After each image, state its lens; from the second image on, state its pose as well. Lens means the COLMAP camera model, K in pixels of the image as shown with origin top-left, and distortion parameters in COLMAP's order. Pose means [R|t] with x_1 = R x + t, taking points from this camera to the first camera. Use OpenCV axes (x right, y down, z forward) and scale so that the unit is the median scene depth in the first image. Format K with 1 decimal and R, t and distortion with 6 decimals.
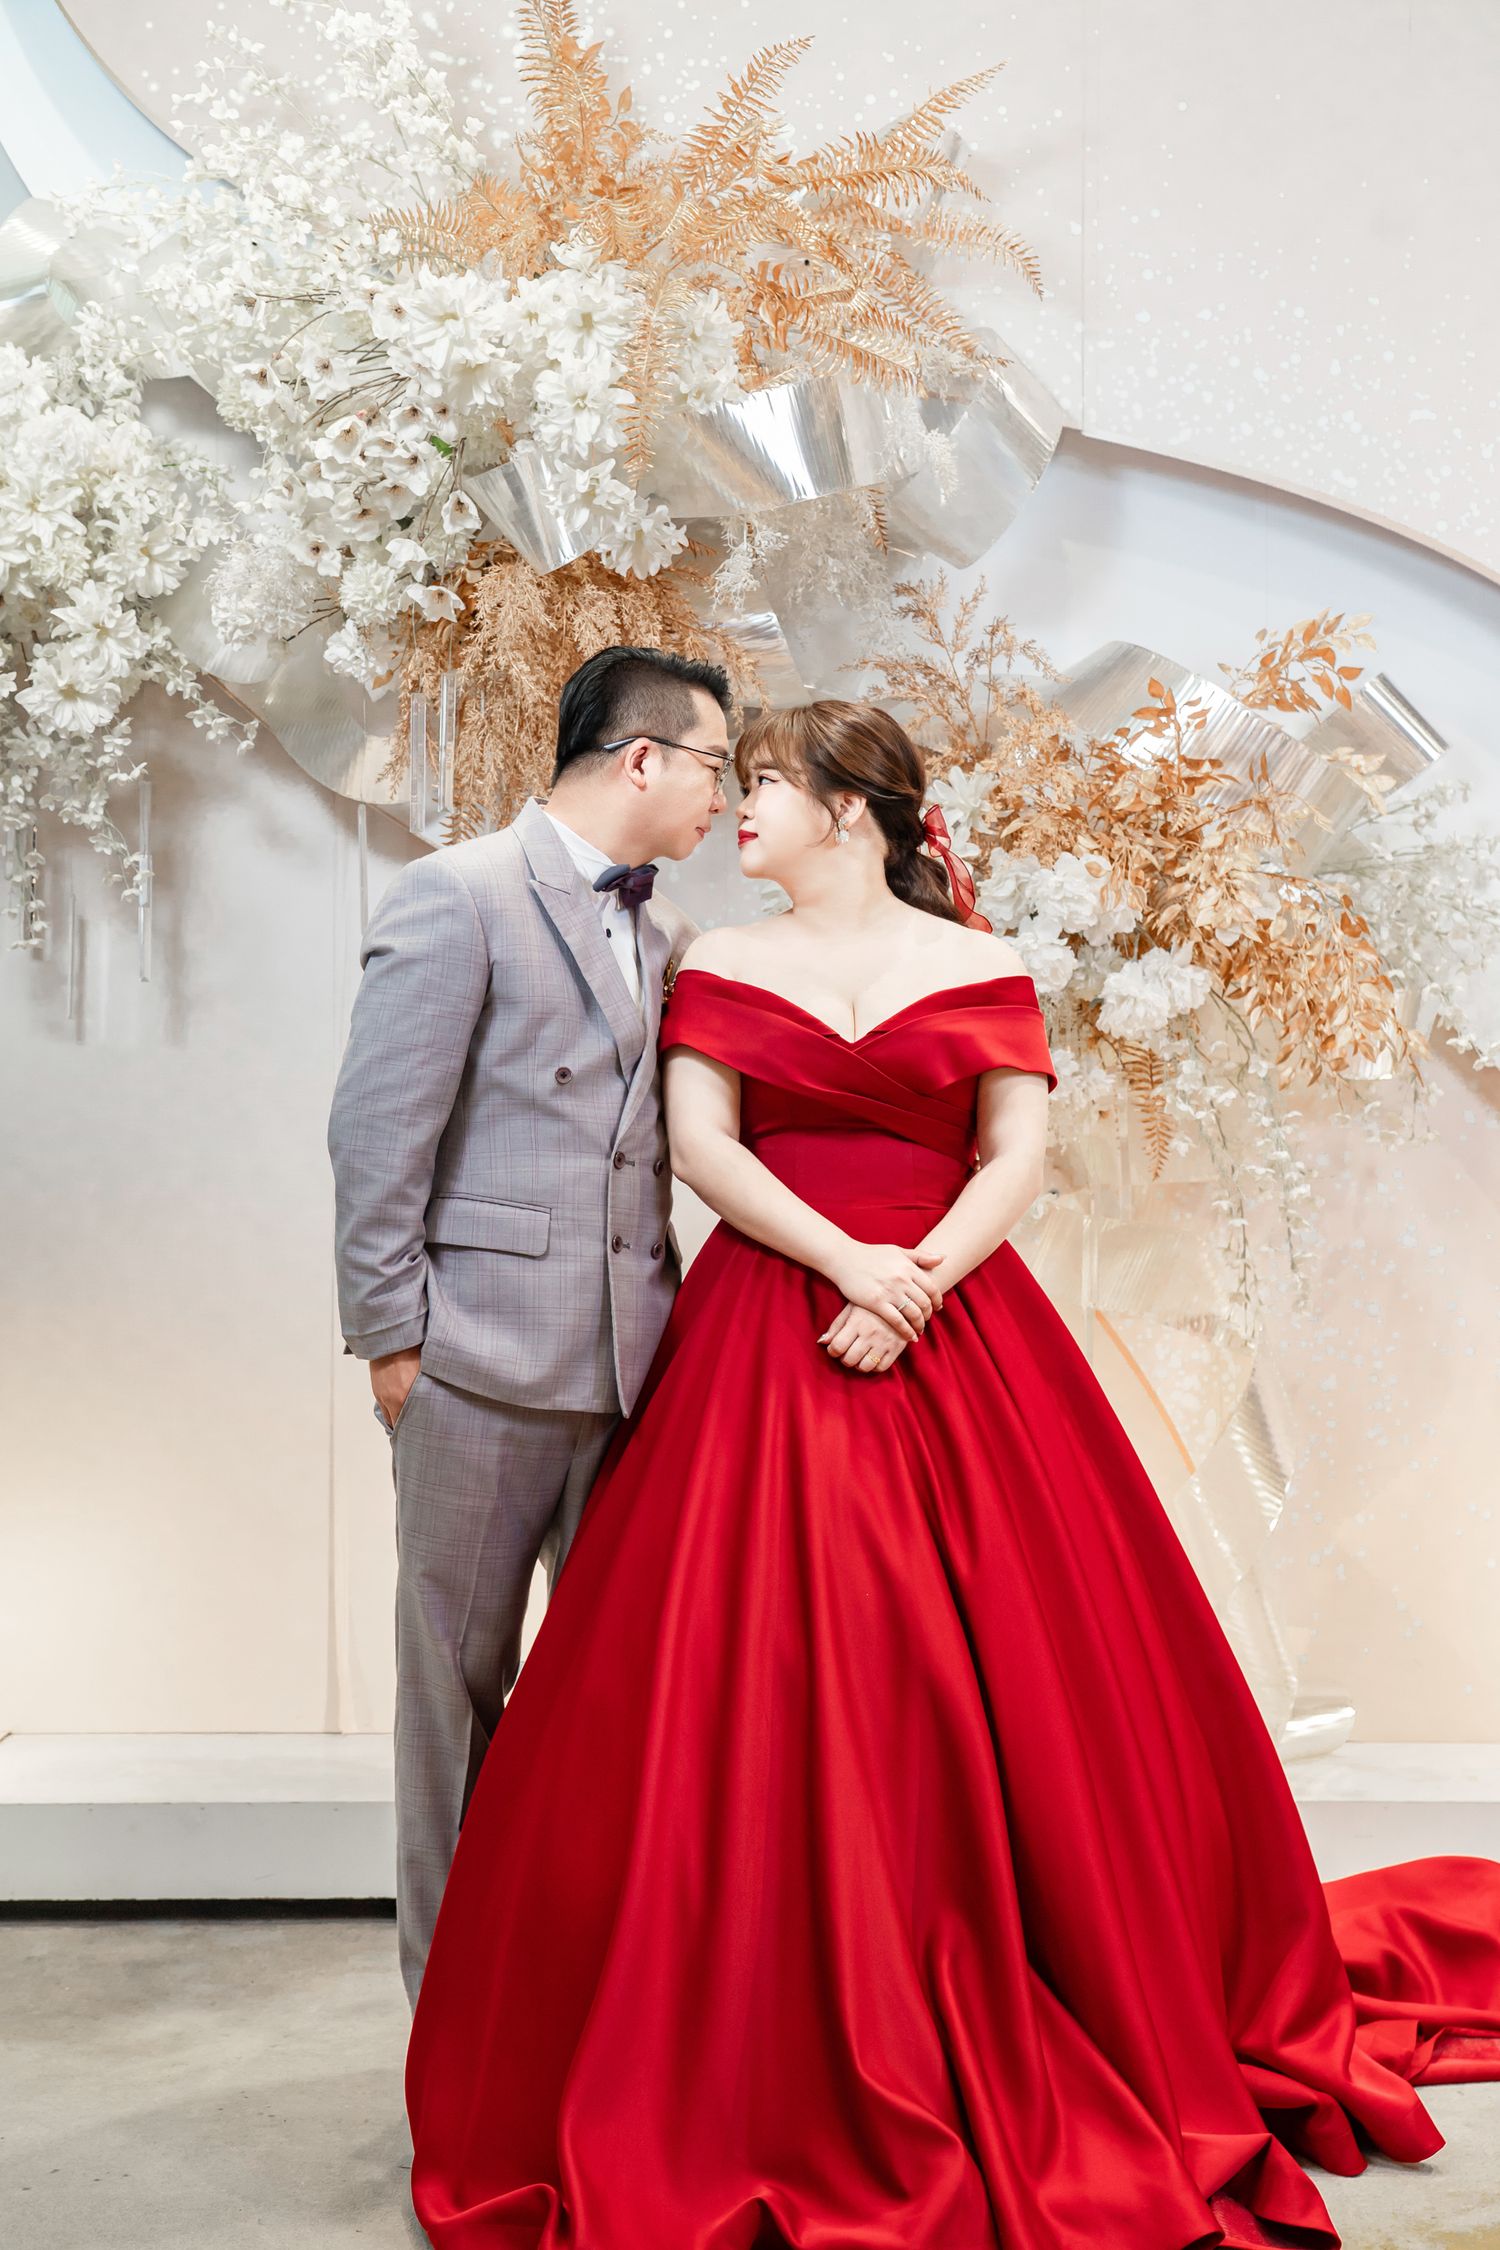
lens RADIAL K [[2853.7, 0, 817.7], [0, 2853.7, 1195.9], [0, 0, 1]] dist [0.002430, 0.034260]
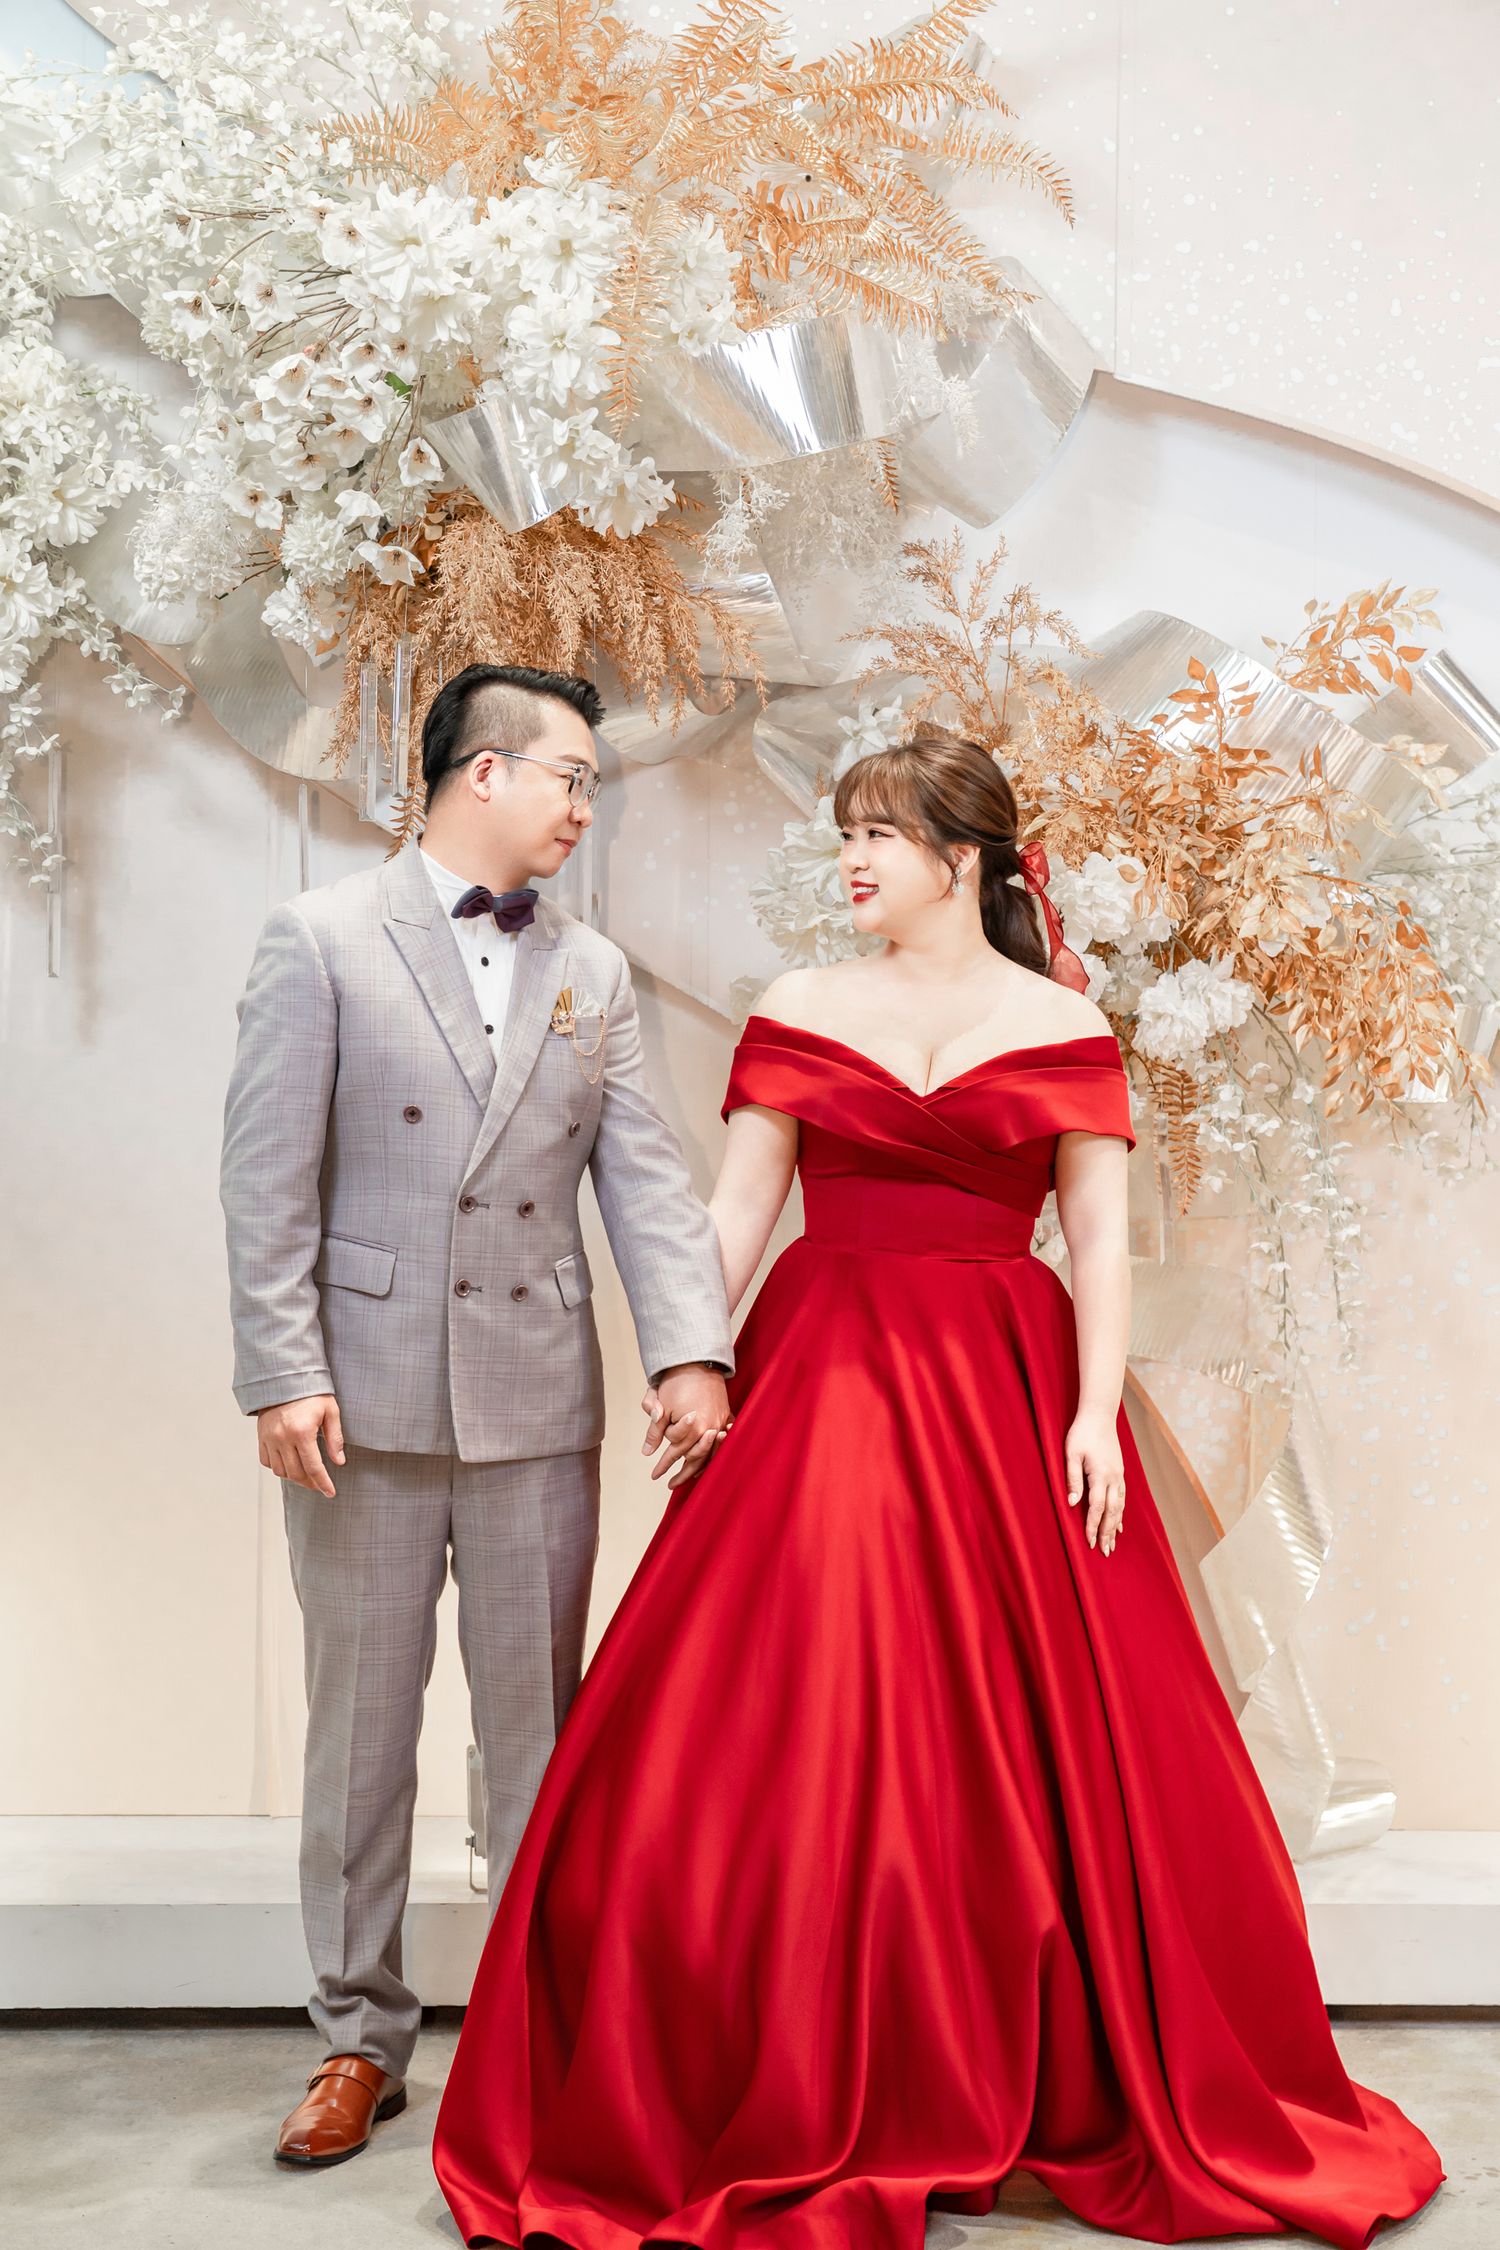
lens RADIAL K [[3104.5, 0, 862.5], [0, 3104.5, 1210.1], [0, 0, 1]] dist [0.004427, 0.024076]
pose [[0.999406, 0.008868, 0.033289, -0.016990], [-0.009610, 0.999708, 0.022175, -0.028512], [-0.033083, -0.022482, 0.999200, 0.026184]]
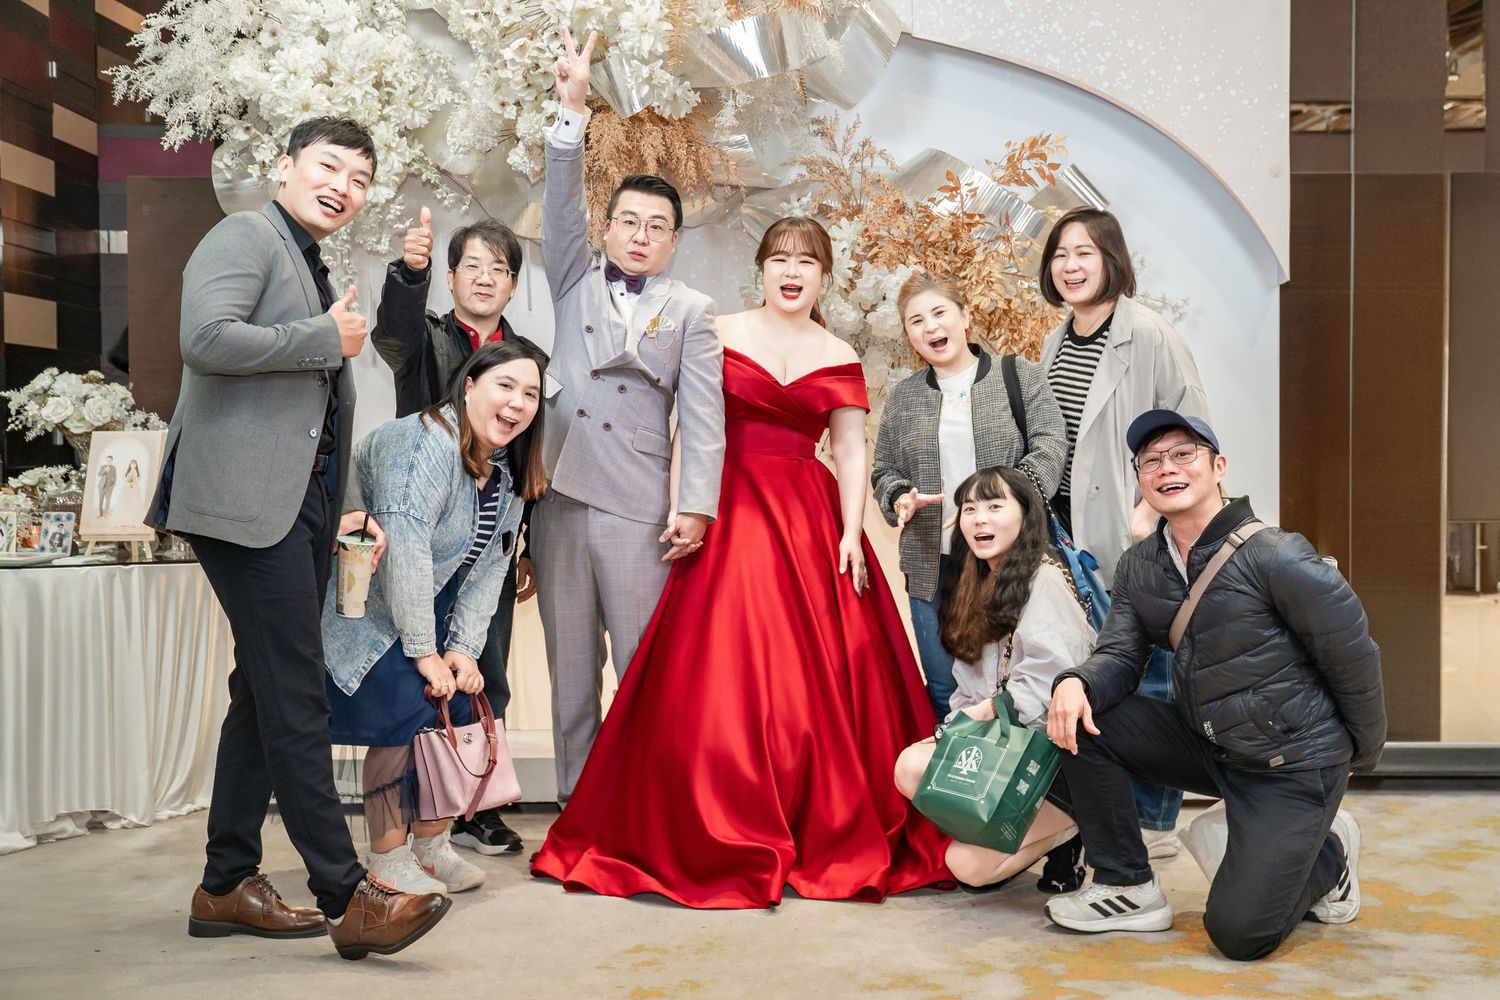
lens RADIAL K [[1742.1, 0, 758.6], [0, 1742.1, 538.6], [0, 0, 1]] dist [0.003411, 0.000008]
pose [[0.999956, -0.004811, -0.008062, 0.000645], [0.005233, 0.998572, 0.053169, -0.001090], [0.007795, -0.053209, 0.998553, -0.157424]]
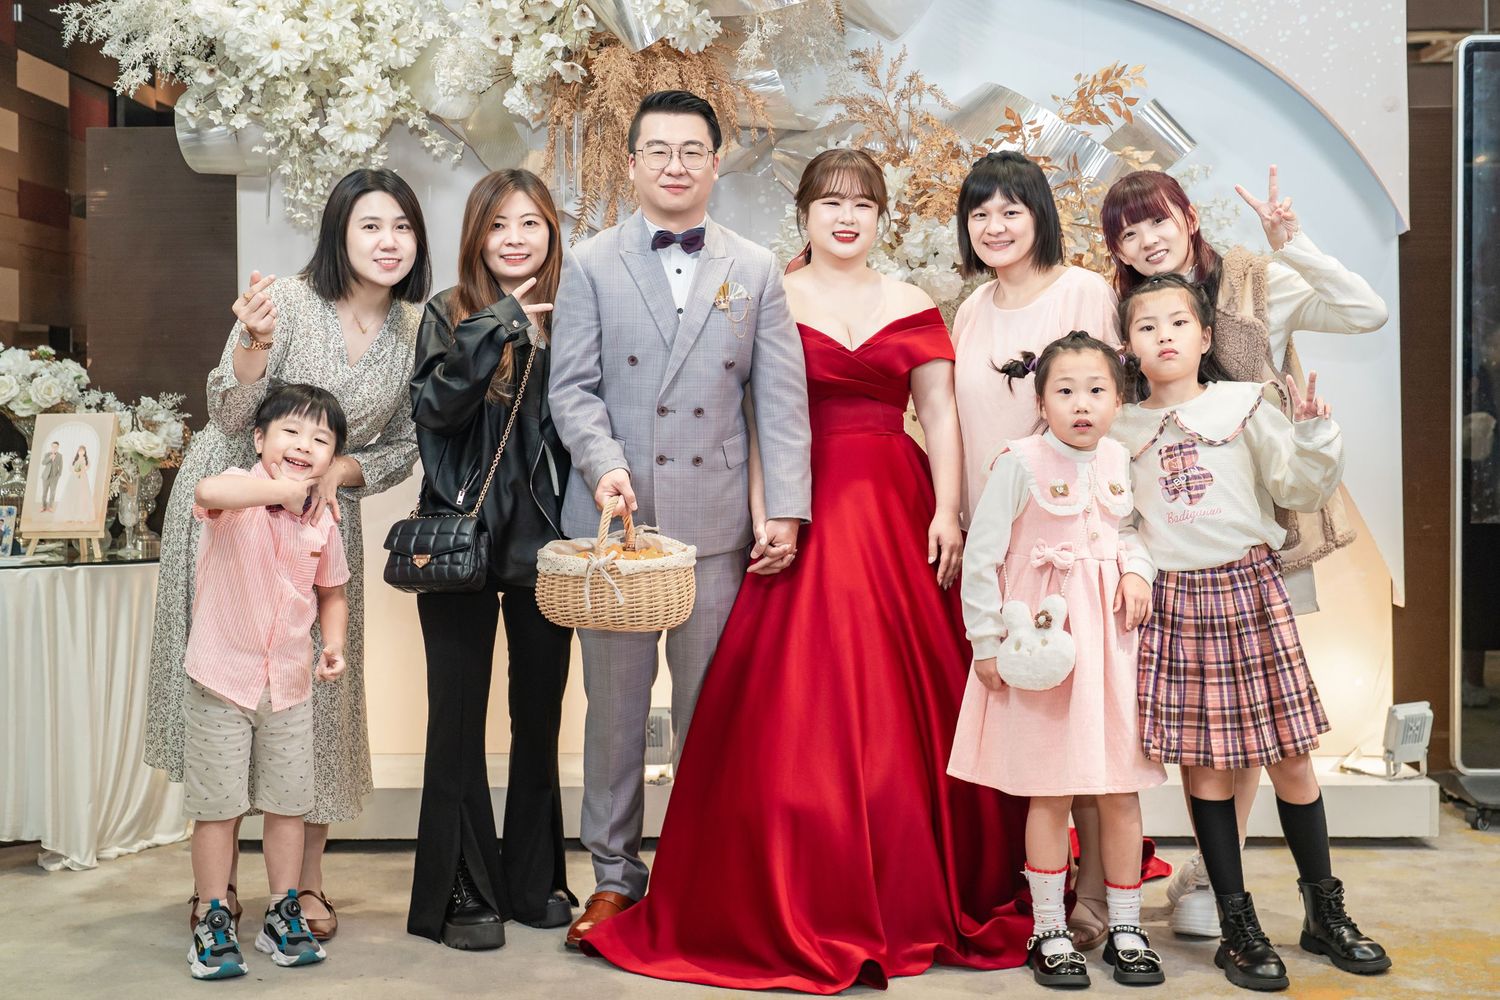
lens RADIAL K [[1944.3, 0, 747.1], [0, 1944.3, 452.6], [0, 0, 1]] dist [0.009294, -0.023007]
pose [[0.998793, -0.010749, -0.047932, 0.019534], [0.011403, 0.999845, 0.013405, -0.000809], [0.047780, -0.013935, 0.998761, -0.118059]]
